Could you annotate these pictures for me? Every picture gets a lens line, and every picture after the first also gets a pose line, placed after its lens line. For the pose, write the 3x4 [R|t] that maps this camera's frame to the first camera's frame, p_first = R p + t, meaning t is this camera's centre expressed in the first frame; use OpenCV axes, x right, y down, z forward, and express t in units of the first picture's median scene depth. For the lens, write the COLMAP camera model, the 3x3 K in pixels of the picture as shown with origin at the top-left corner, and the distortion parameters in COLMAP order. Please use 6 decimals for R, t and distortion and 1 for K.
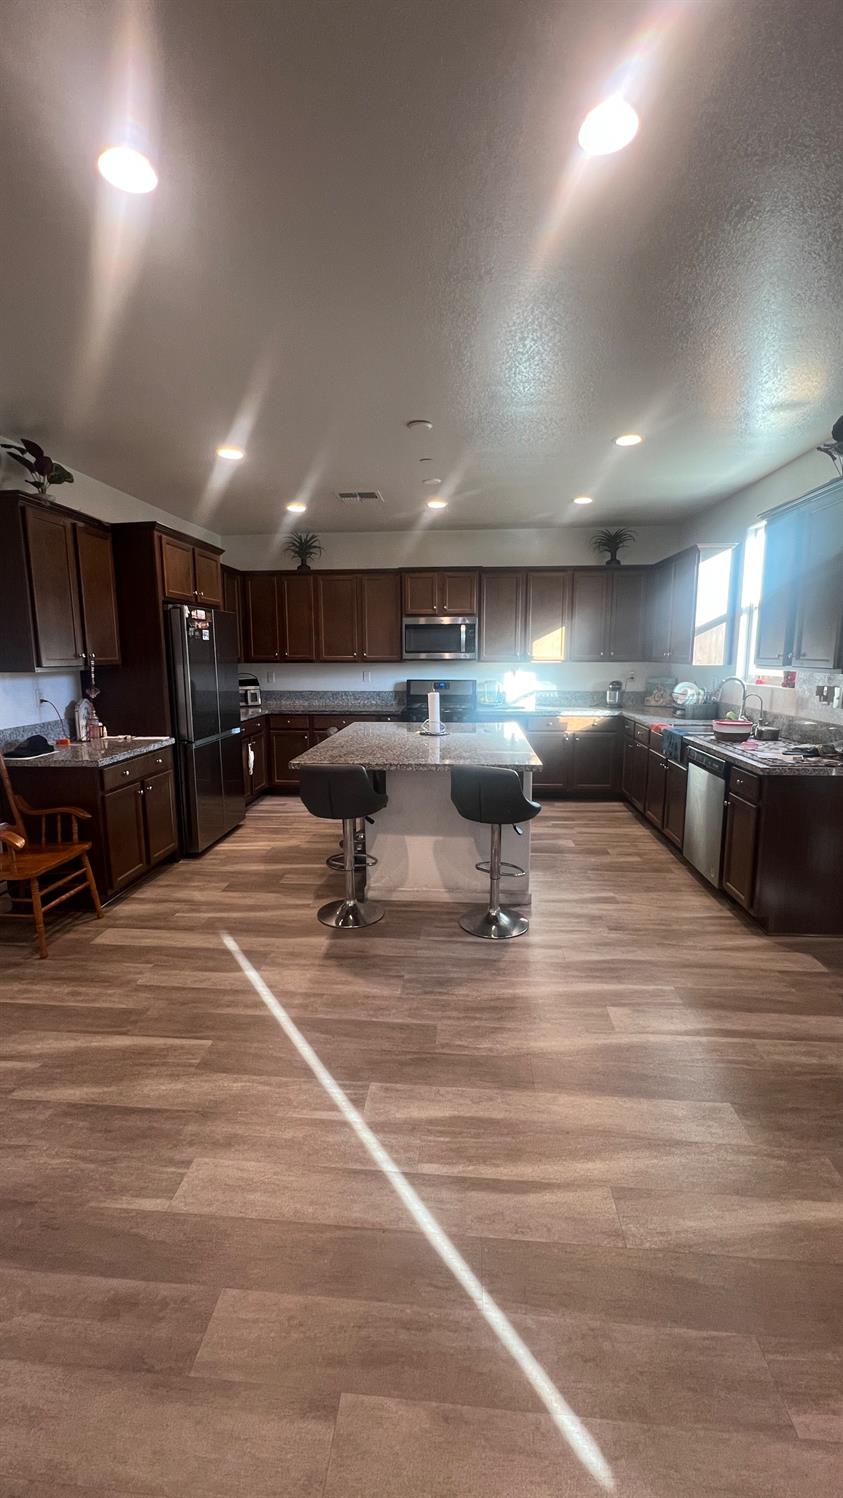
lens RADIAL K [[604.0, 0, 421.5], [0, 604.0, 749.0], [0, 0, 1]] dist [-0.000598, 0.000055]
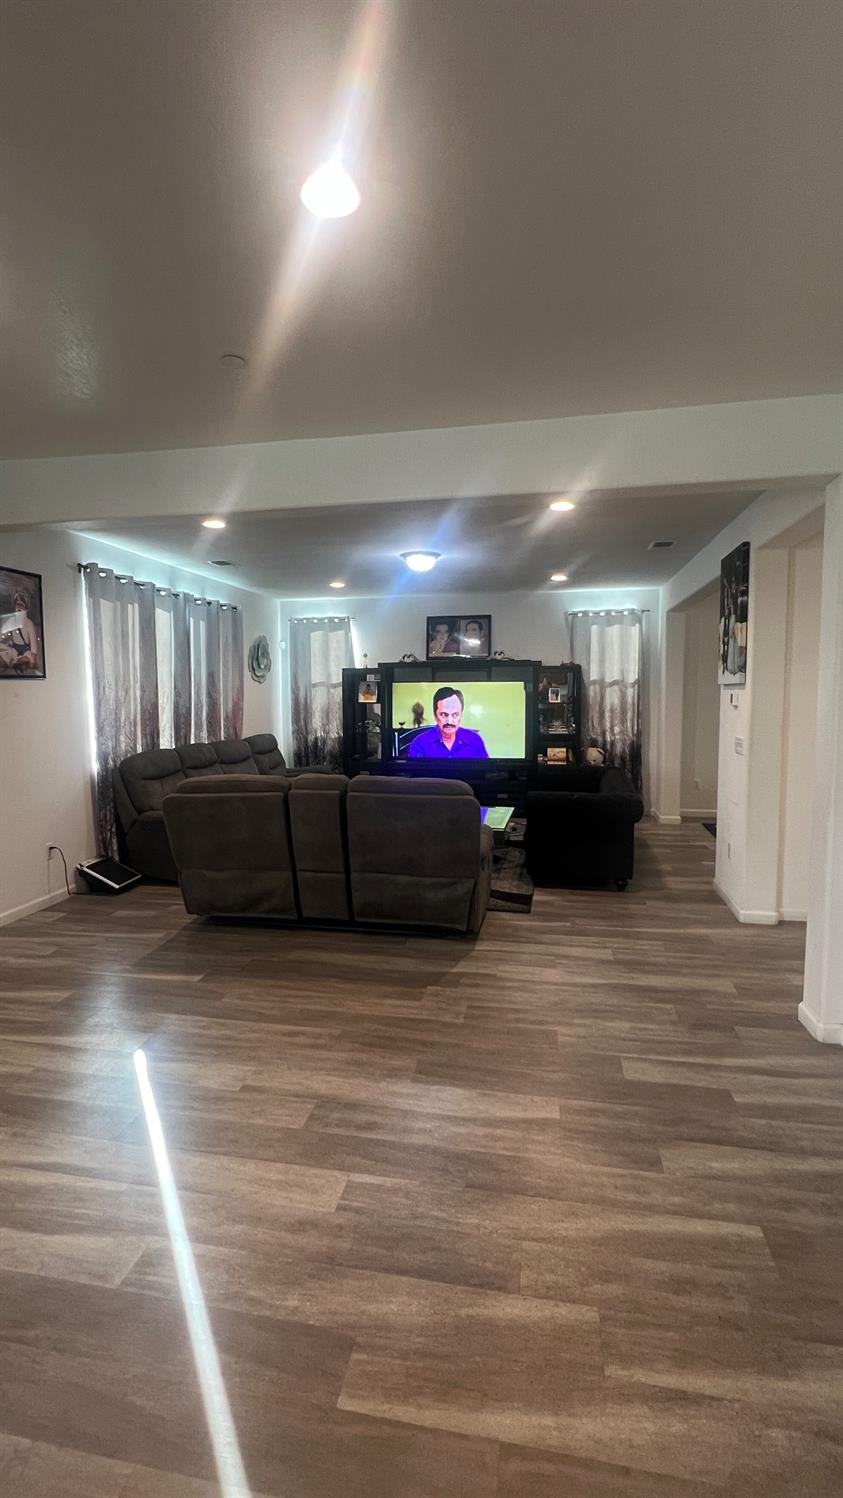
lens RADIAL K [[690.1, 0, 421.5], [0, 690.1, 749.0], [0, 0, 1]] dist [0.000378, -0.000225]
pose [[-0.994414, 0.003114, 0.105508, -0.236241], [0.028885, 0.969440, 0.243621, -0.121465], [-0.101525, 0.245307, -0.964115, 0.697870]]
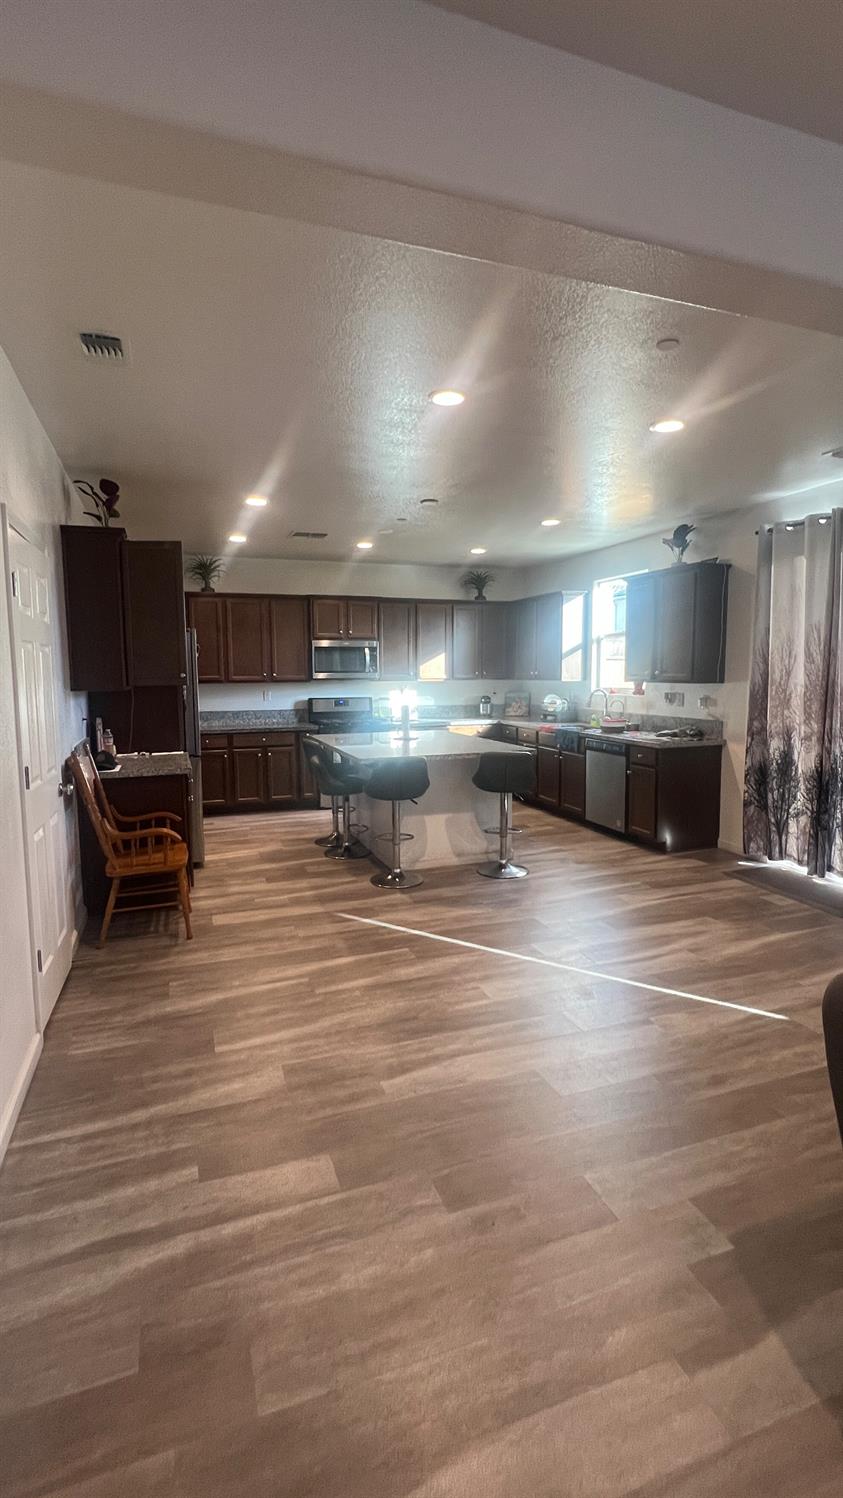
lens RADIAL K [[690.1, 0, 421.5], [0, 690.1, 749.0], [0, 0, 1]] dist [0.000378, -0.000225]
pose [[0.909994, -0.048947, 0.411722, -0.455491], [0.069412, 0.996978, -0.034891, 0.039878], [-0.408770, 0.060329, 0.910641, -0.234999]]
